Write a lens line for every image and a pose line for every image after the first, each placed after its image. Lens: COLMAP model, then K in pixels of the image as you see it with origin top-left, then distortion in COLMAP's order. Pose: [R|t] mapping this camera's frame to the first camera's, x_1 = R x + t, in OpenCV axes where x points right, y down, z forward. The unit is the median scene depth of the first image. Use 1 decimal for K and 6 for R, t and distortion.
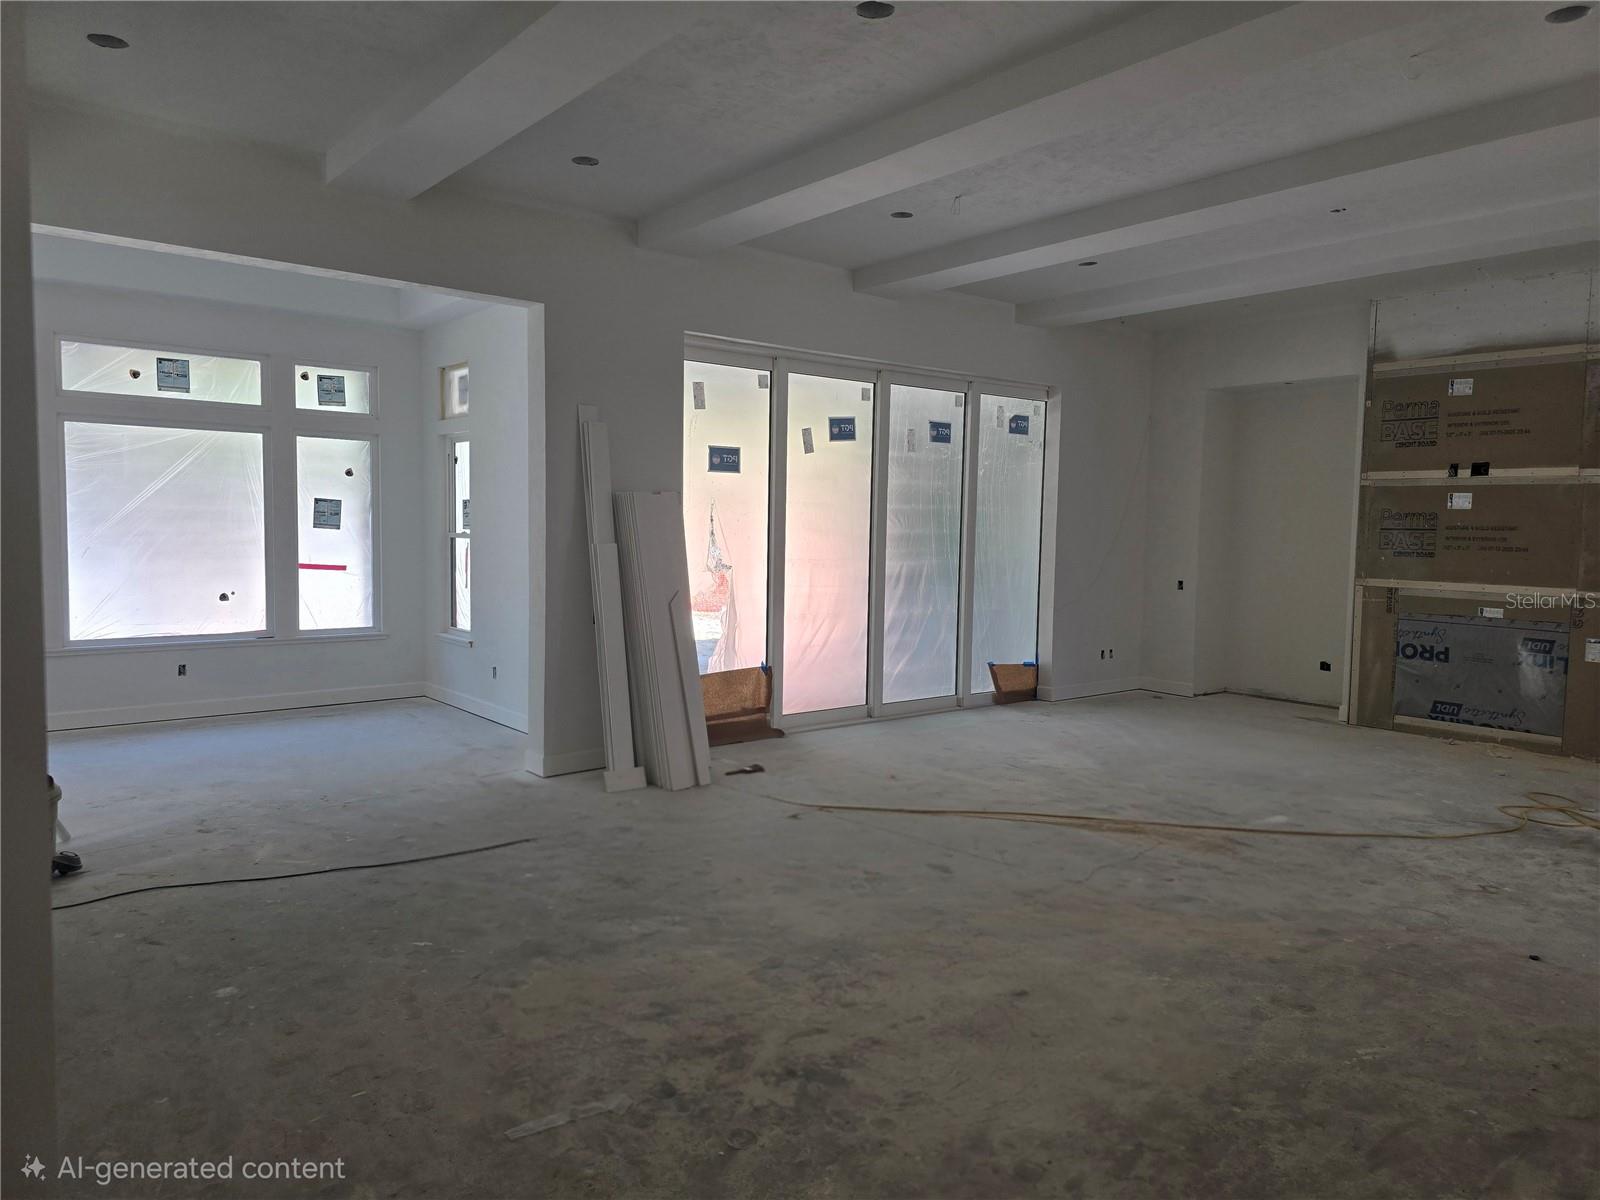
lens RADIAL K [[1061.4, 0, 800.0], [0, 1061.4, 600.0], [0, 0, 1]] dist [0.032760, -0.003746]
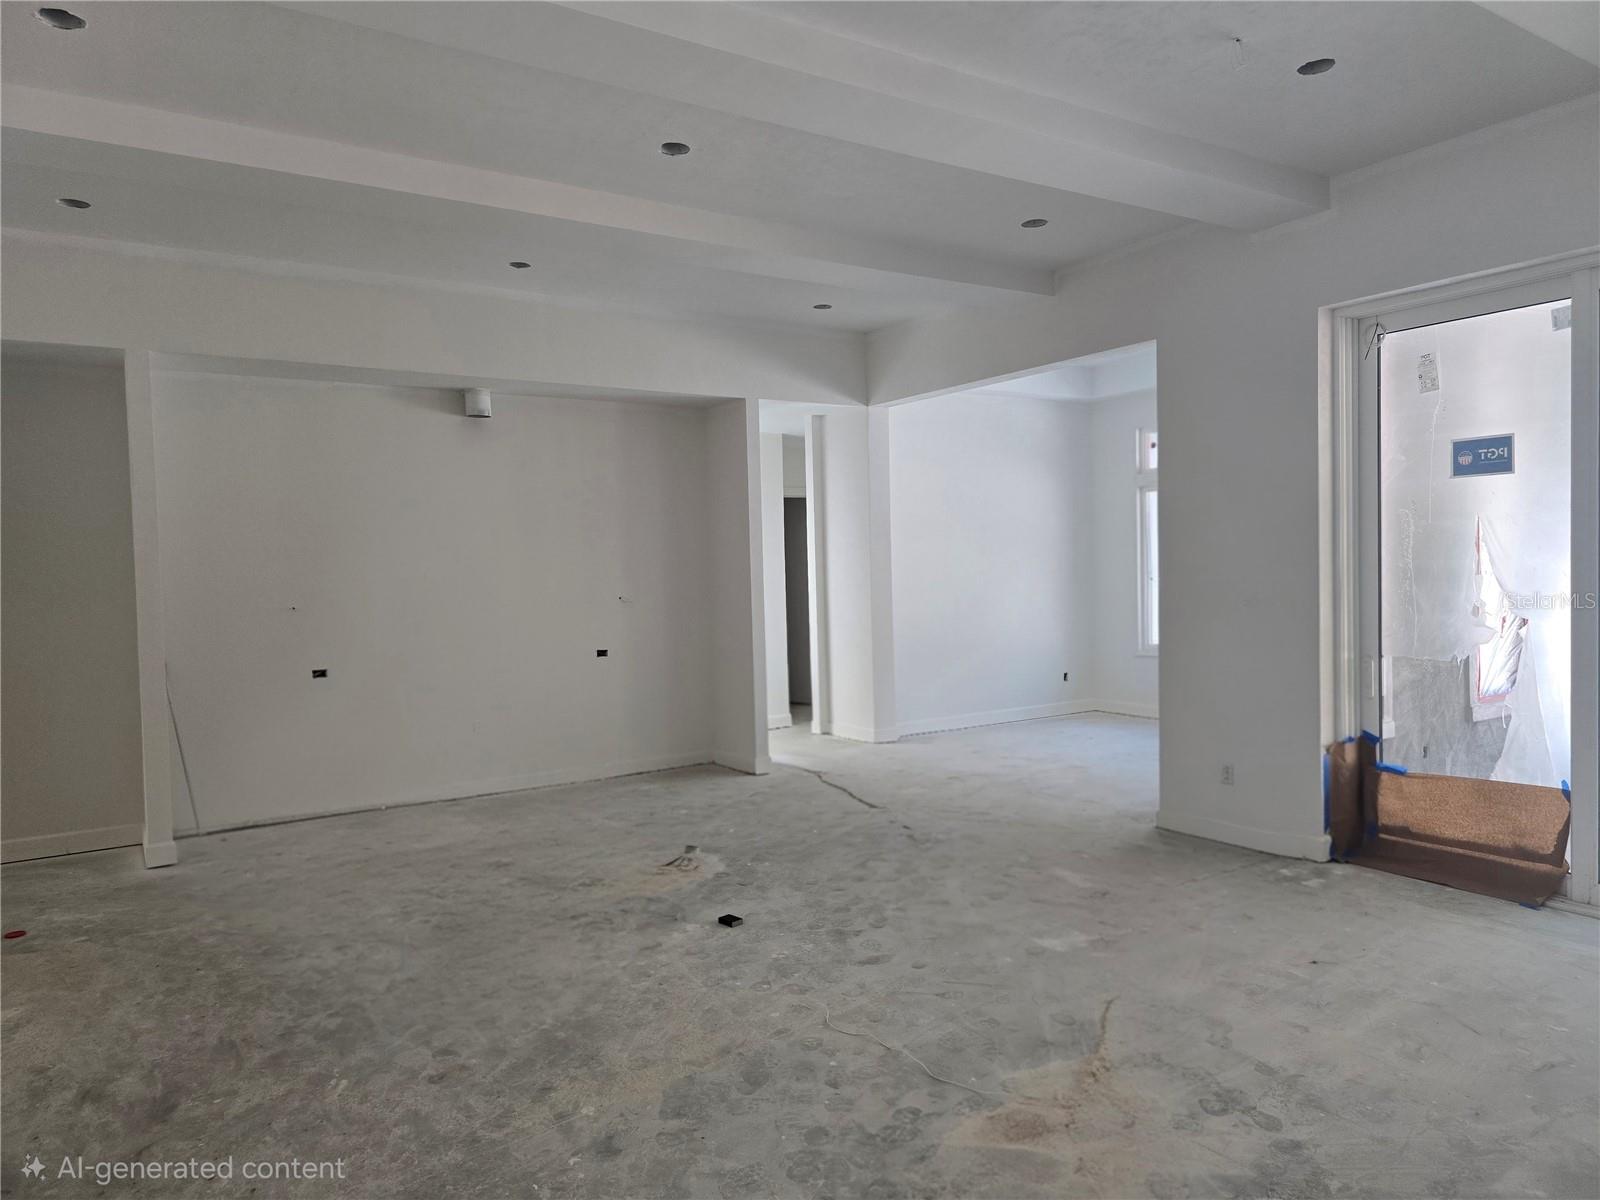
lens RADIAL K [[1070.8, 0, 800.0], [0, 1070.8, 600.0], [0, 0, 1]] dist [0.046746, 0.001139]
pose [[-0.107559, 0.019039, -0.994016, 1.351443], [-0.051515, 0.998367, 0.024697, -0.080105], [0.992863, 0.053863, -0.106402, 1.367455]]
